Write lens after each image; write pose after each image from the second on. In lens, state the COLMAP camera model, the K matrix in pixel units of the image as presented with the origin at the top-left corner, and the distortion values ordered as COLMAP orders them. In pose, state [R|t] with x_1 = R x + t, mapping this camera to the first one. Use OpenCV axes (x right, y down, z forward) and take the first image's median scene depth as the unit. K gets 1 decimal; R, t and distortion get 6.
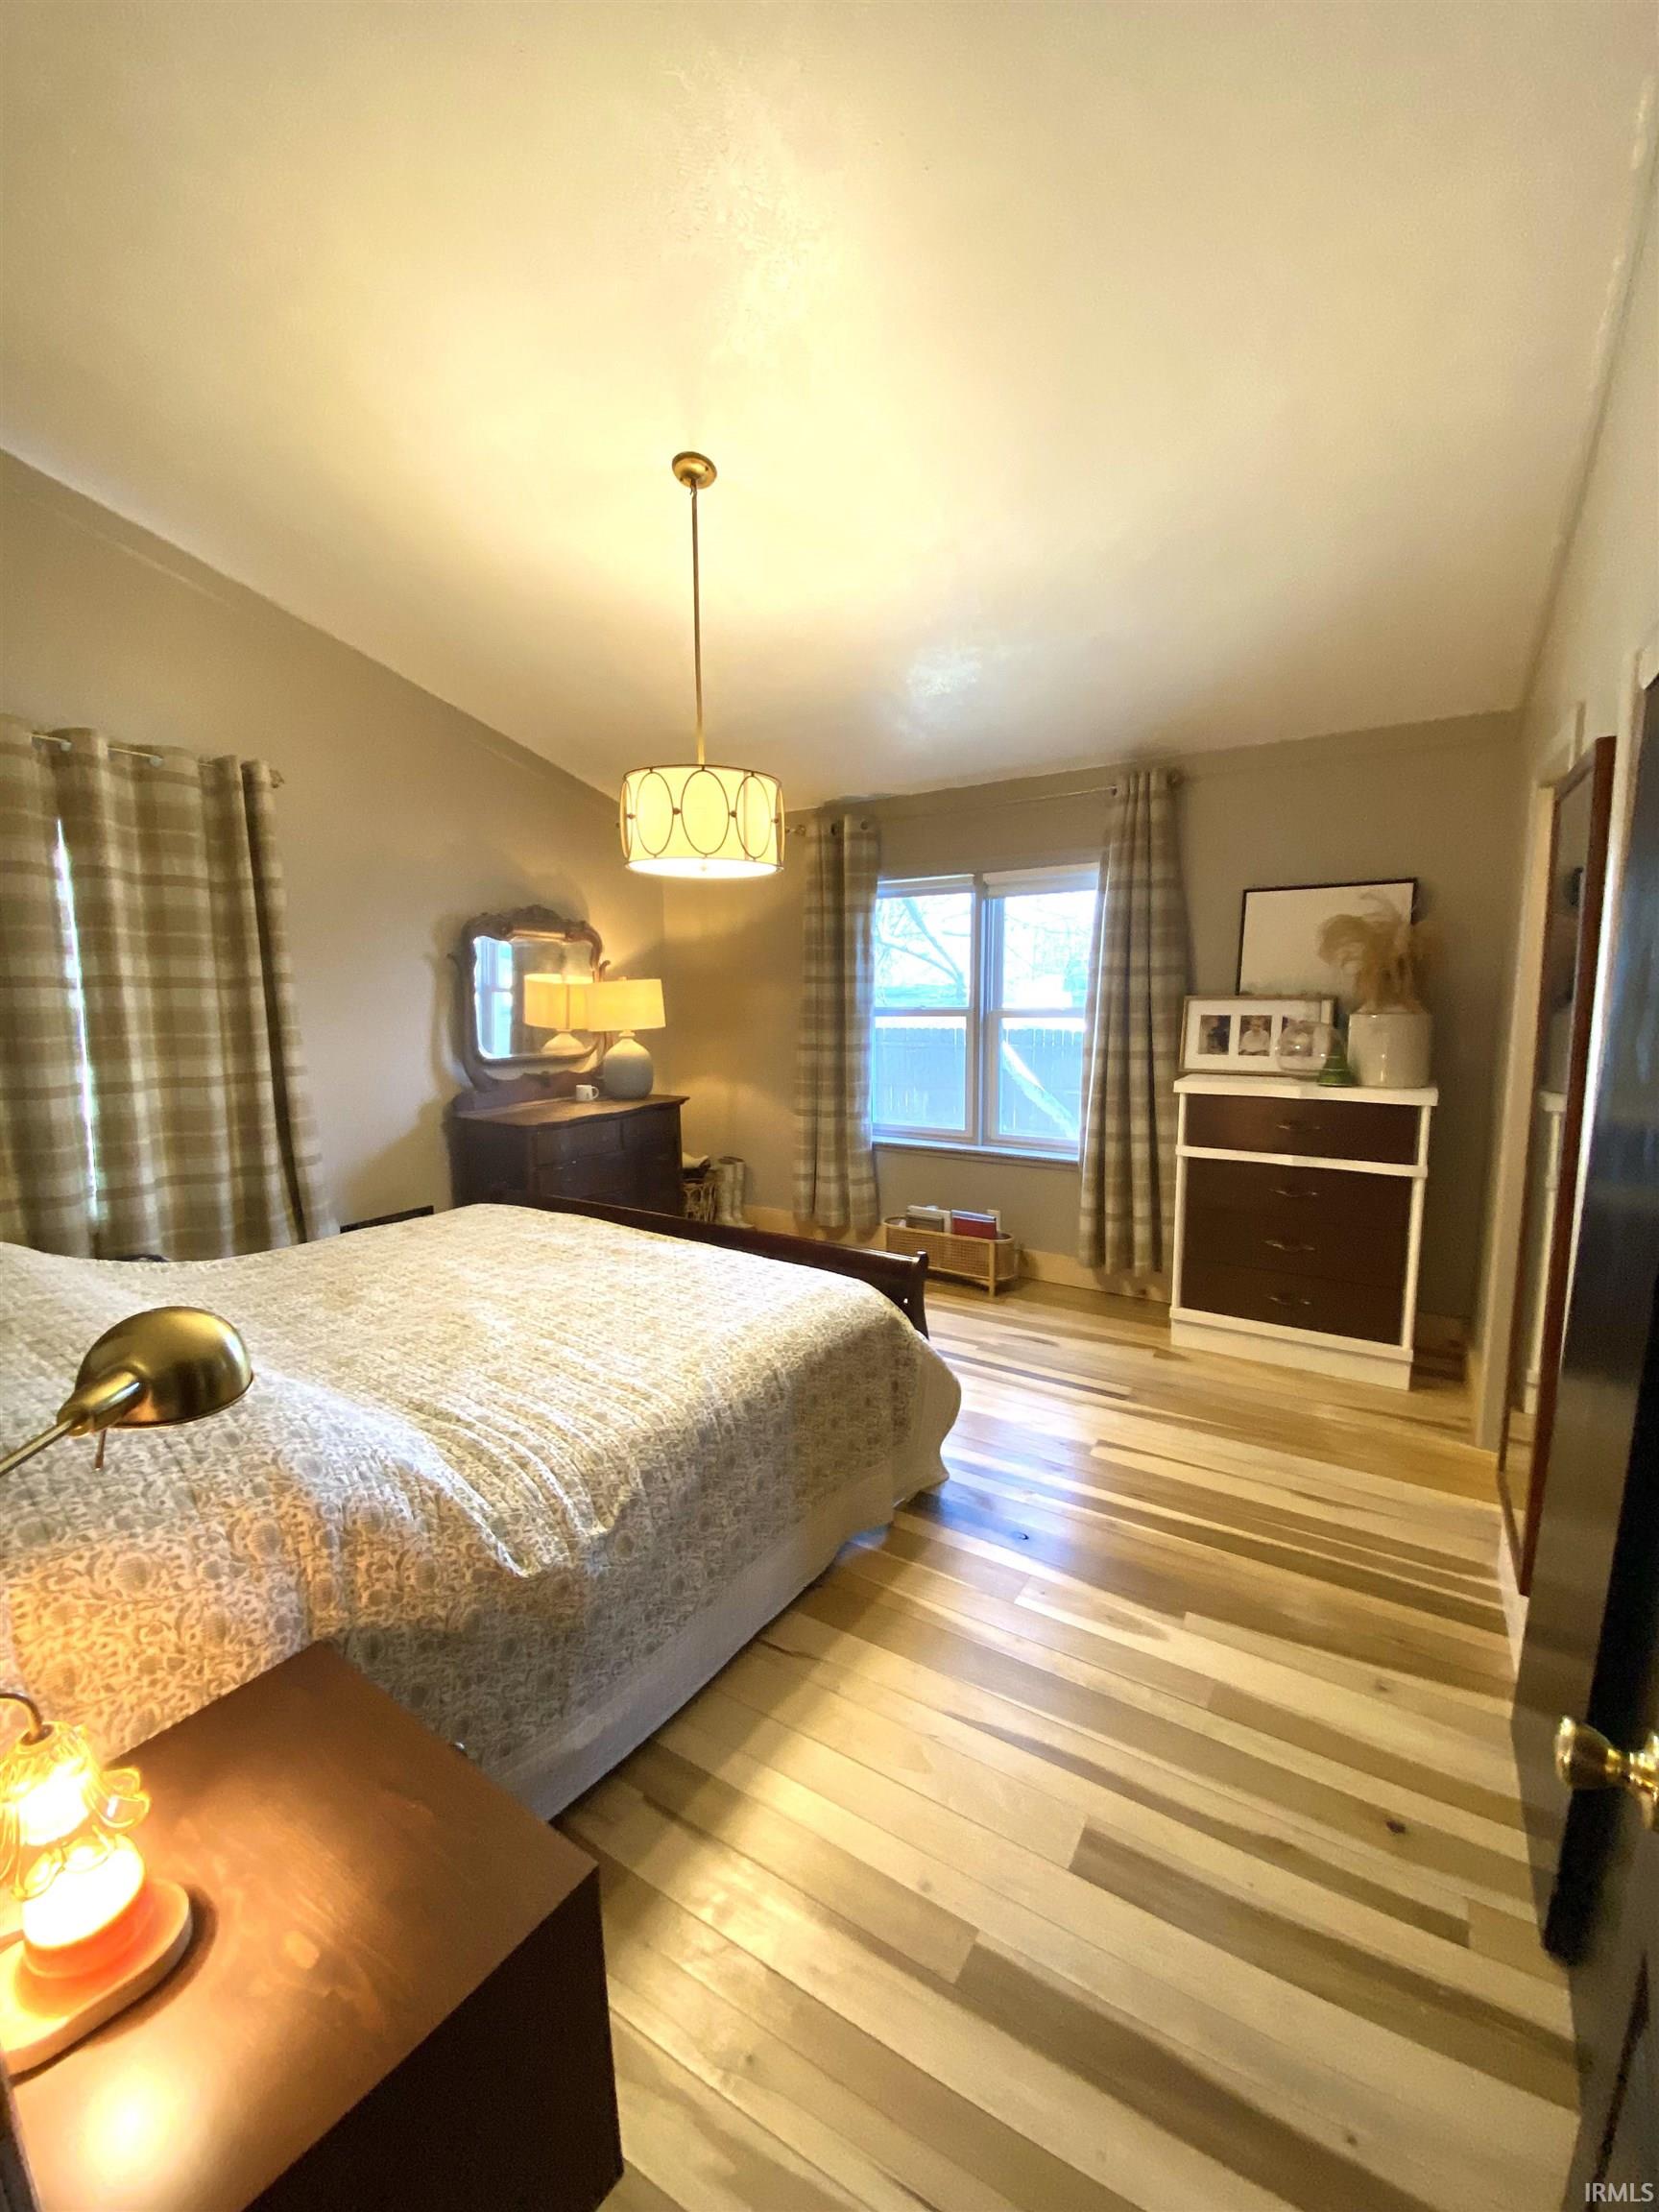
lens RADIAL K [[896.8, 0, 821.3], [0, 896.8, 1106.4], [0, 0, 1]] dist [0.028805, -0.017566]
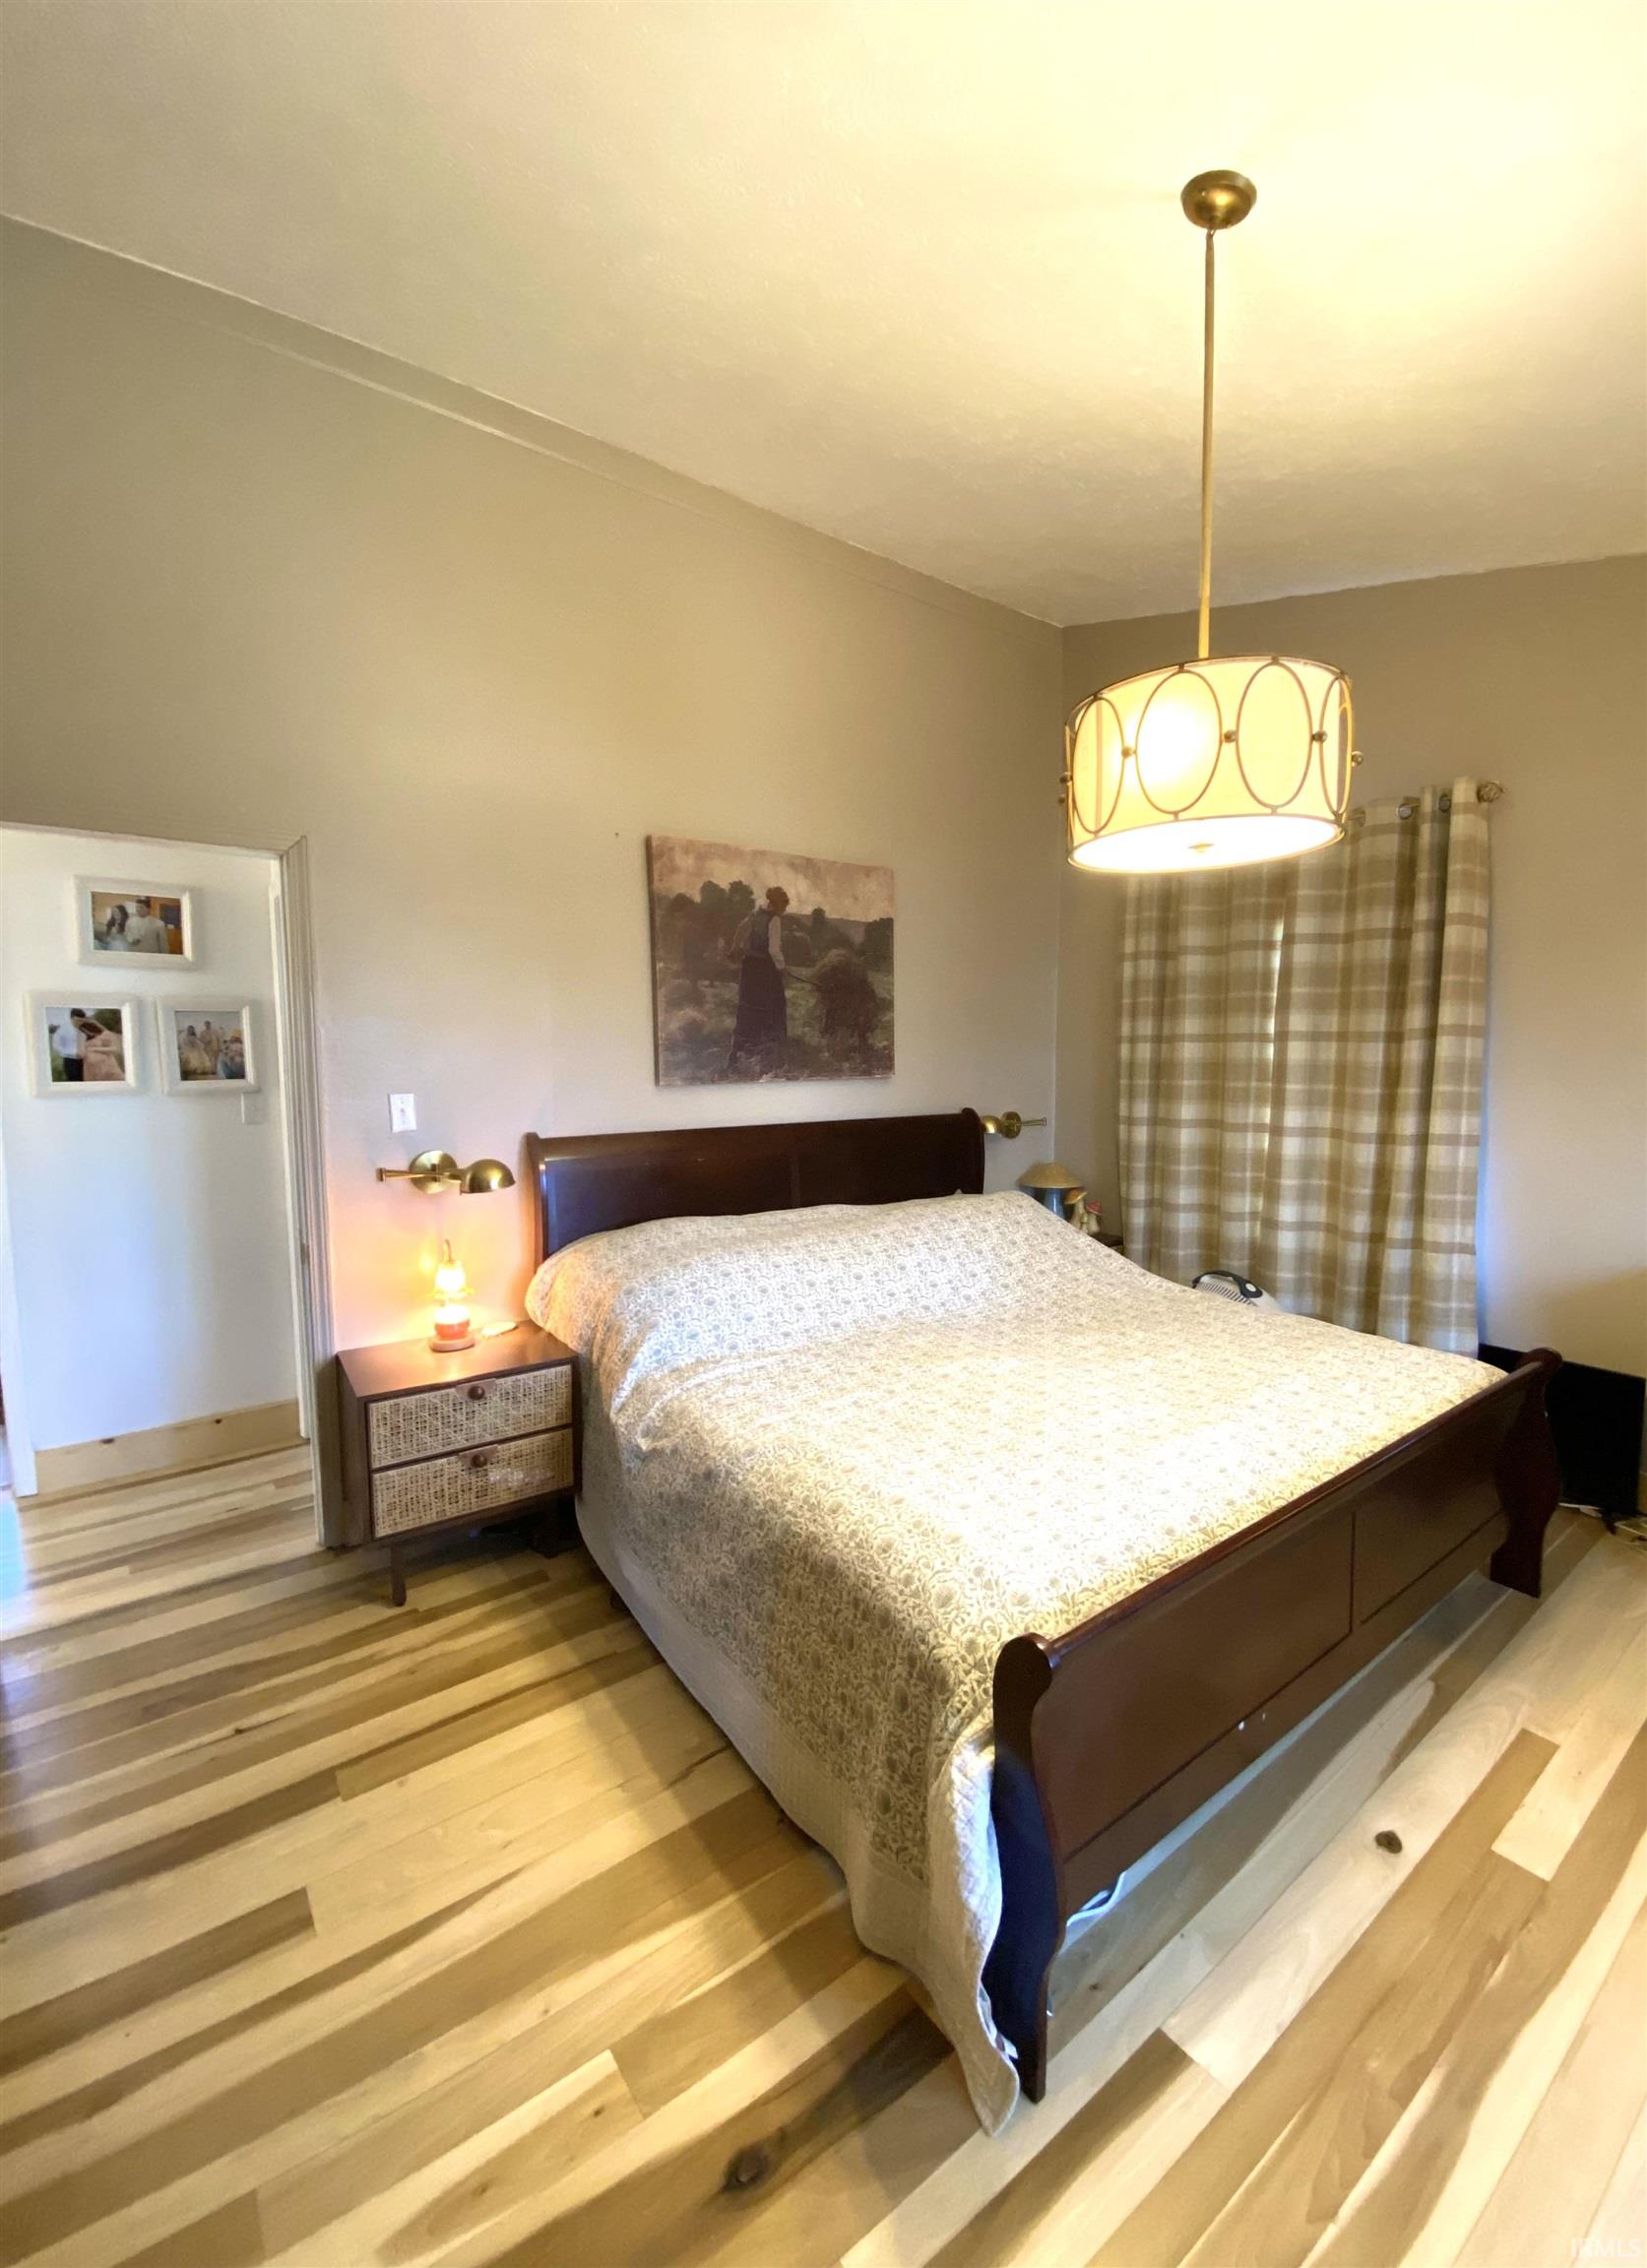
lens RADIAL K [[897.6, 0, 823.5], [0, 897.6, 1134.0], [0, 0, 1]] dist [-0.002267, -0.007941]
pose [[-0.335222, 0.103186, -0.936472, 0.541480], [-0.122229, 0.980821, 0.151826, -0.138651], [0.934177, 0.165359, -0.316180, 0.998261]]
